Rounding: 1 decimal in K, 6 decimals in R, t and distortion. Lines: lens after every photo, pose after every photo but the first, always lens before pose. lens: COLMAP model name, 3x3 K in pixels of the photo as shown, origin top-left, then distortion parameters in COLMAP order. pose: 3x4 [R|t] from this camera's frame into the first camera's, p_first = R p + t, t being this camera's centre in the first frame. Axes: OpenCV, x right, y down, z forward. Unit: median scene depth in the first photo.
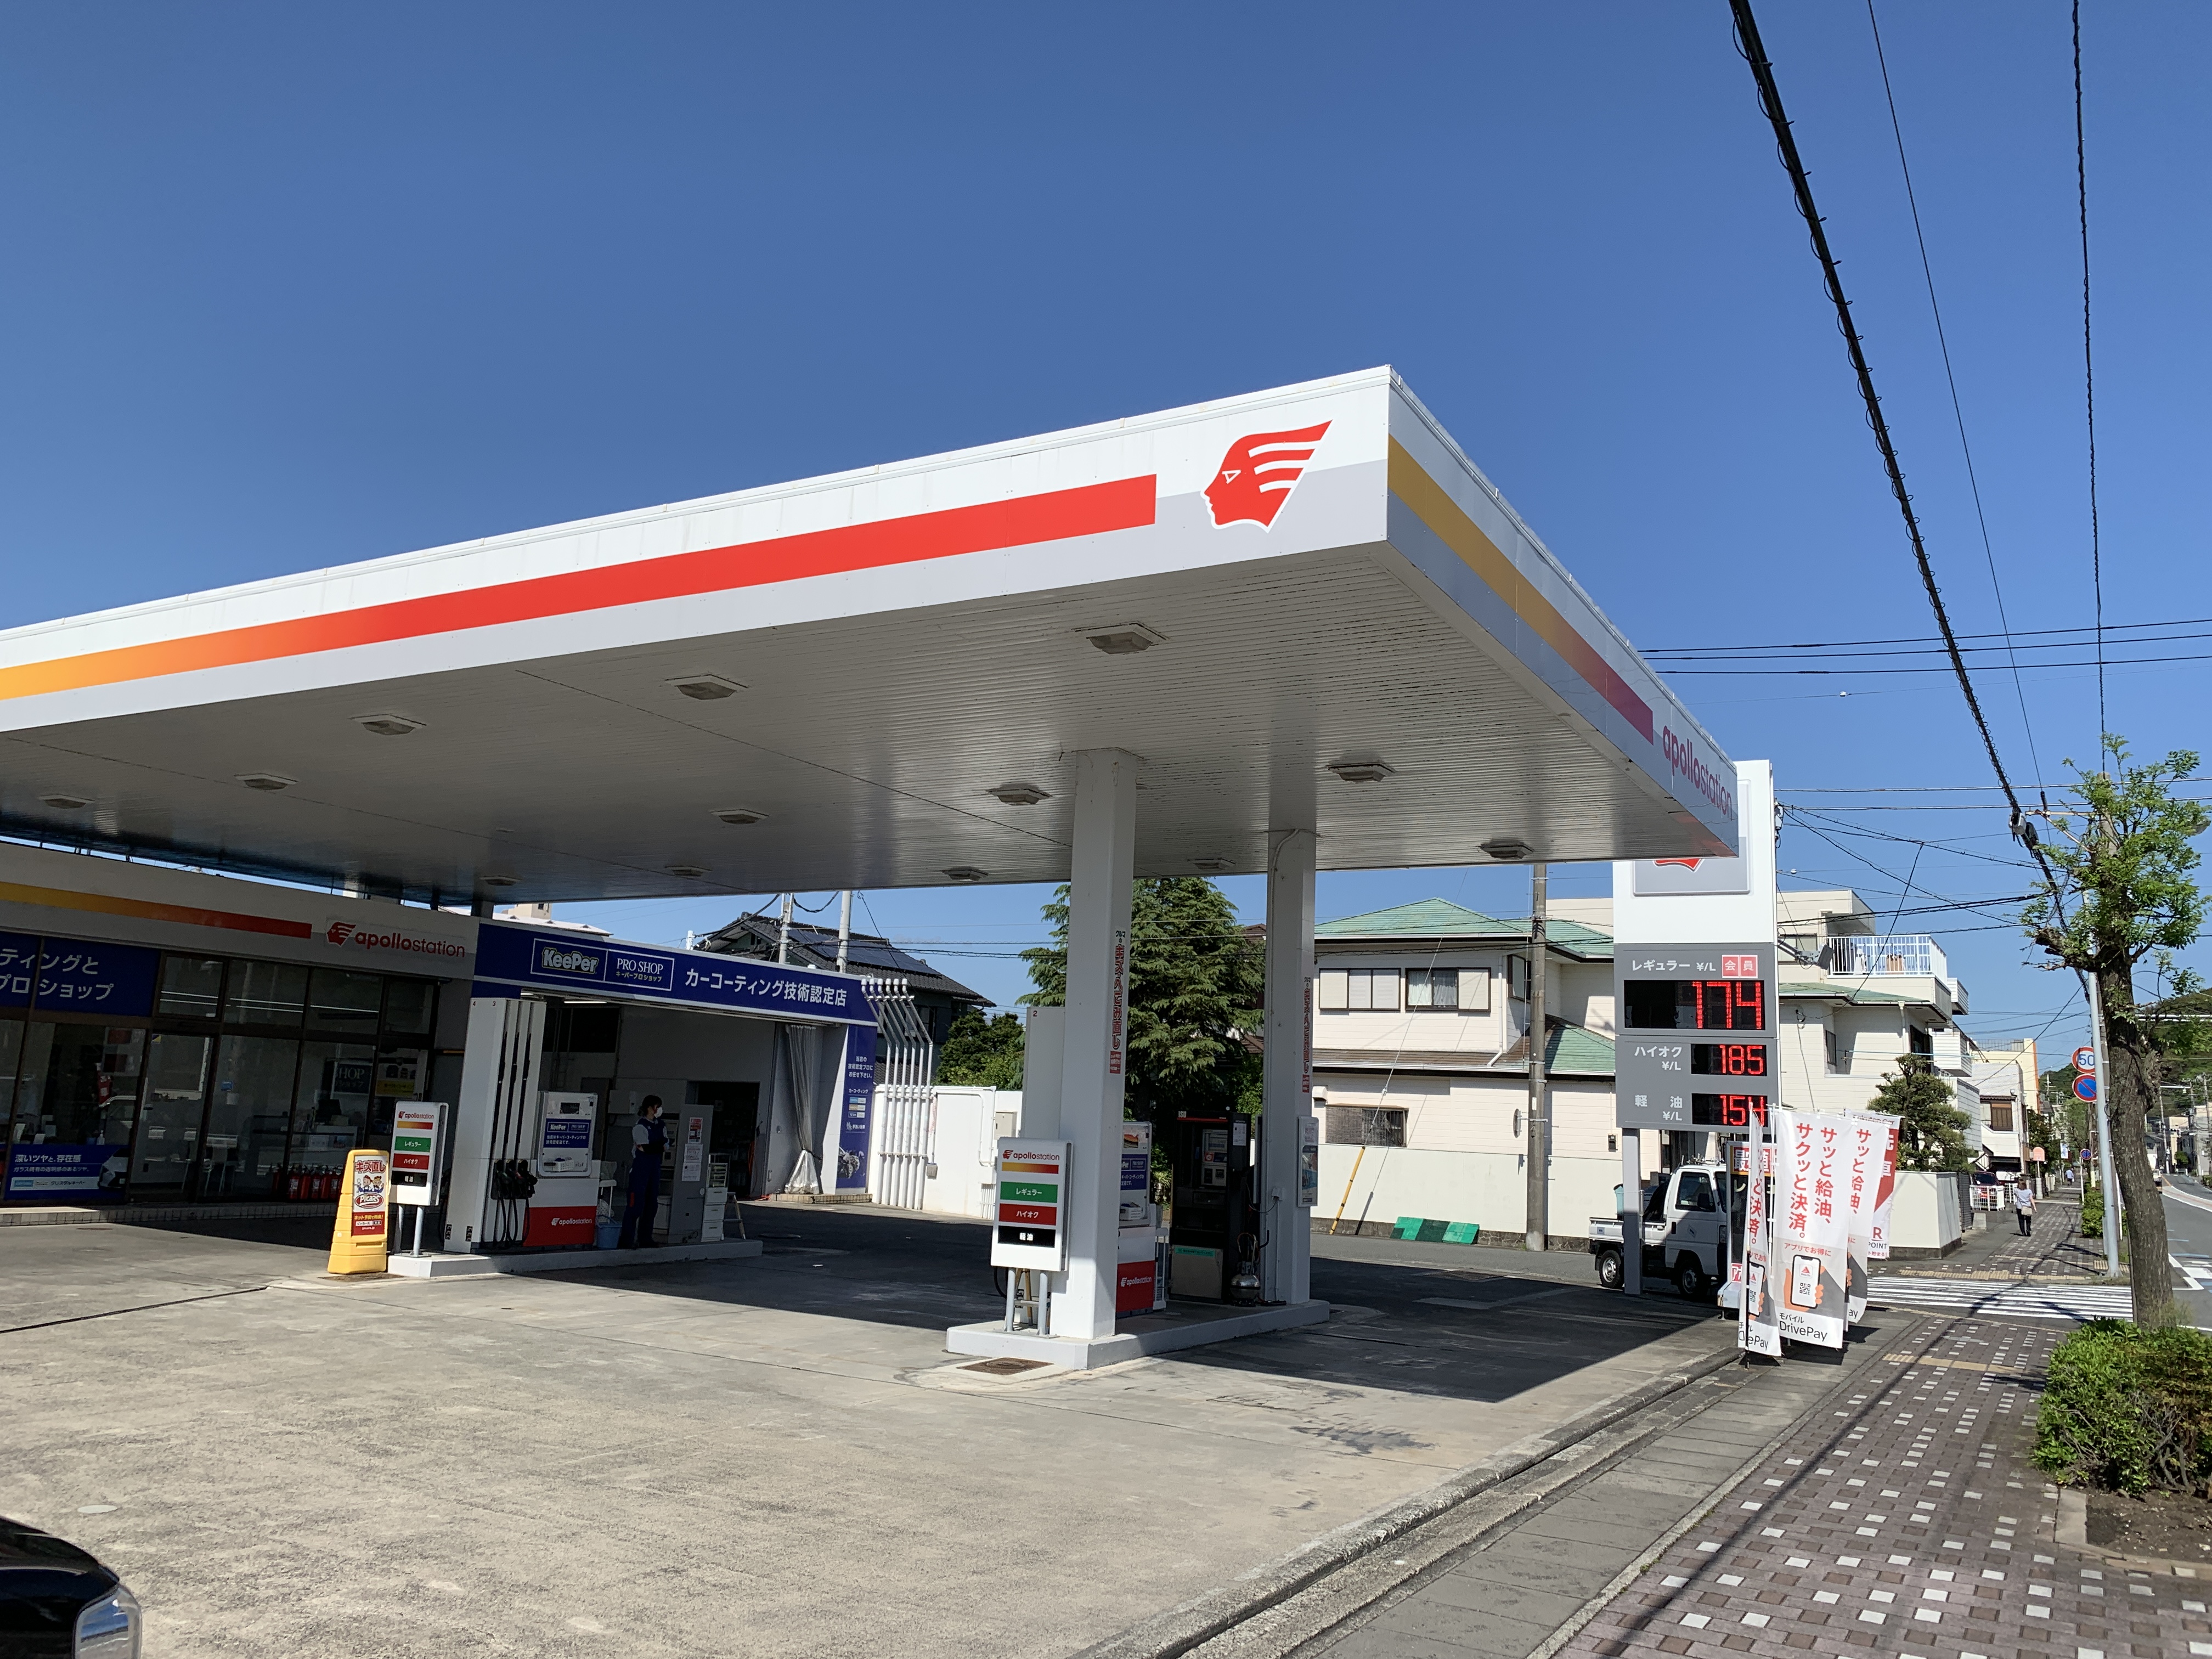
lens RADIAL K [[1682.3, 0, 1079.8], [0, 1682.3, 780.2], [0, 0, 1]] dist [0.038249, -0.040780]
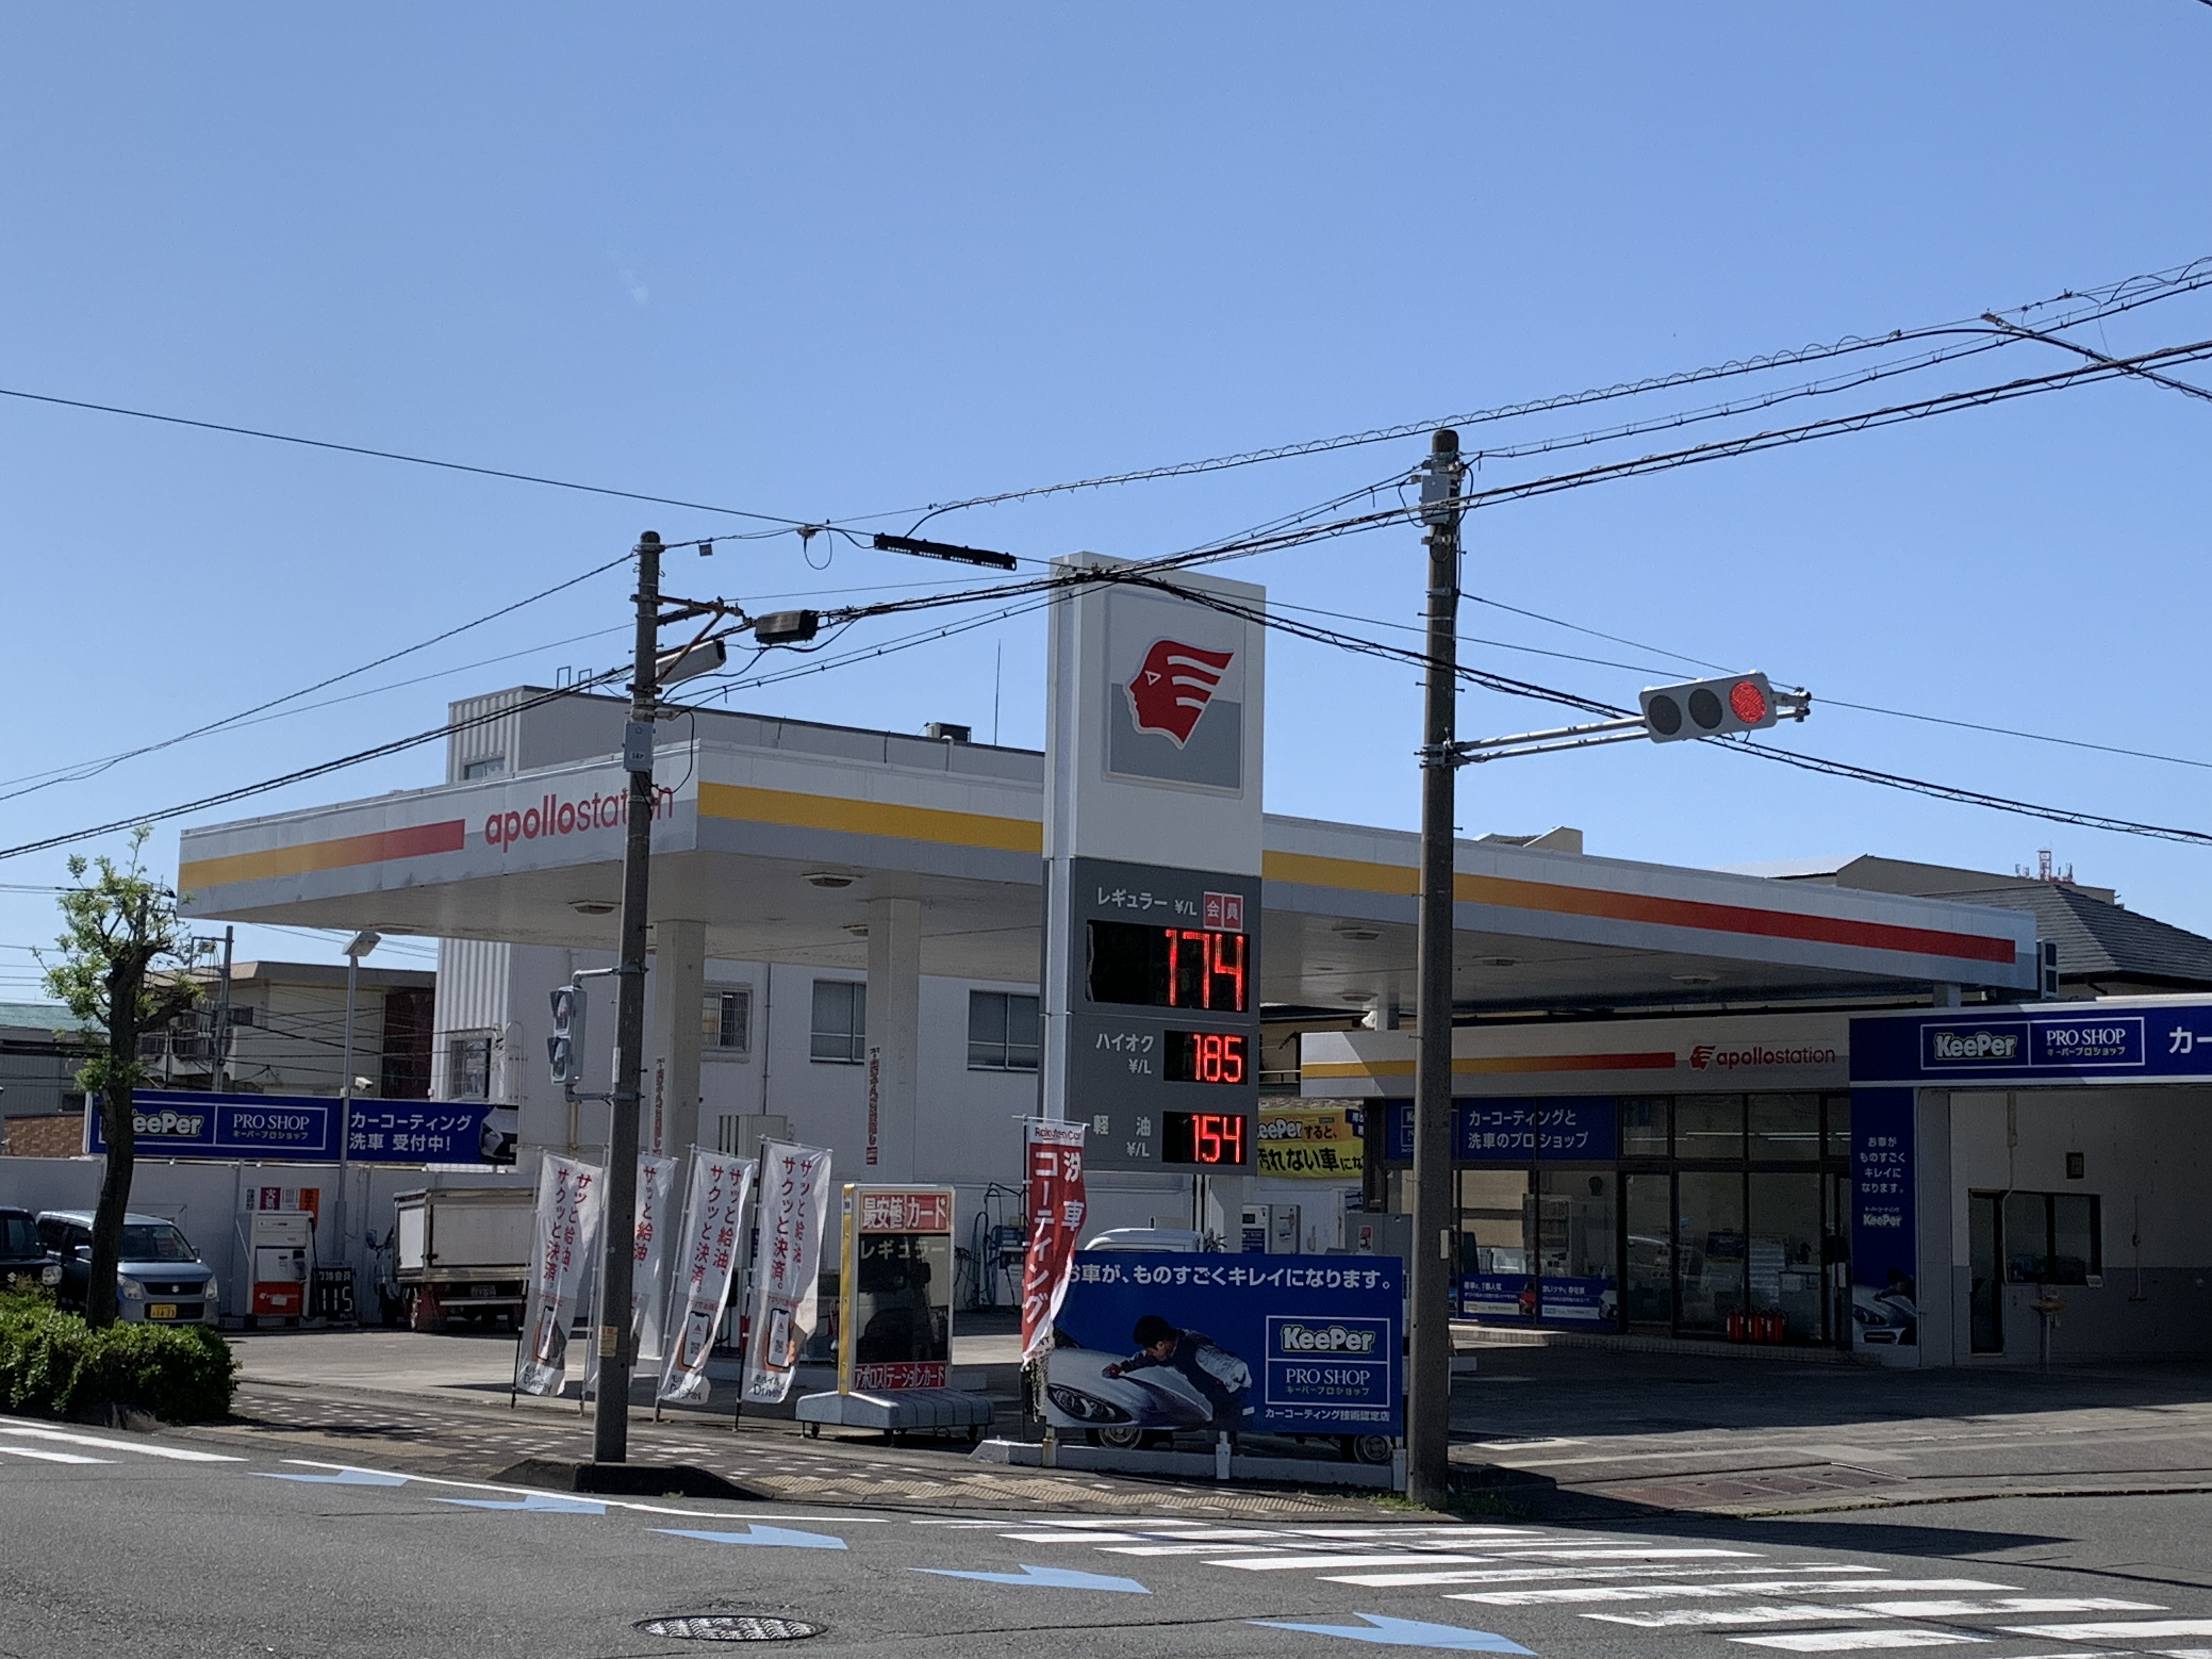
lens RADIAL K [[3219.8, 0, 1081.2], [0, 3219.8, 780.6], [0, 0, 1]] dist [0.065805, 0.000000]
pose [[-0.337594, -0.180099, -0.923902, 1.284500], [0.148684, 0.959000, -0.241270, 0.305686], [0.929475, -0.218821, -0.296975, 1.172442]]
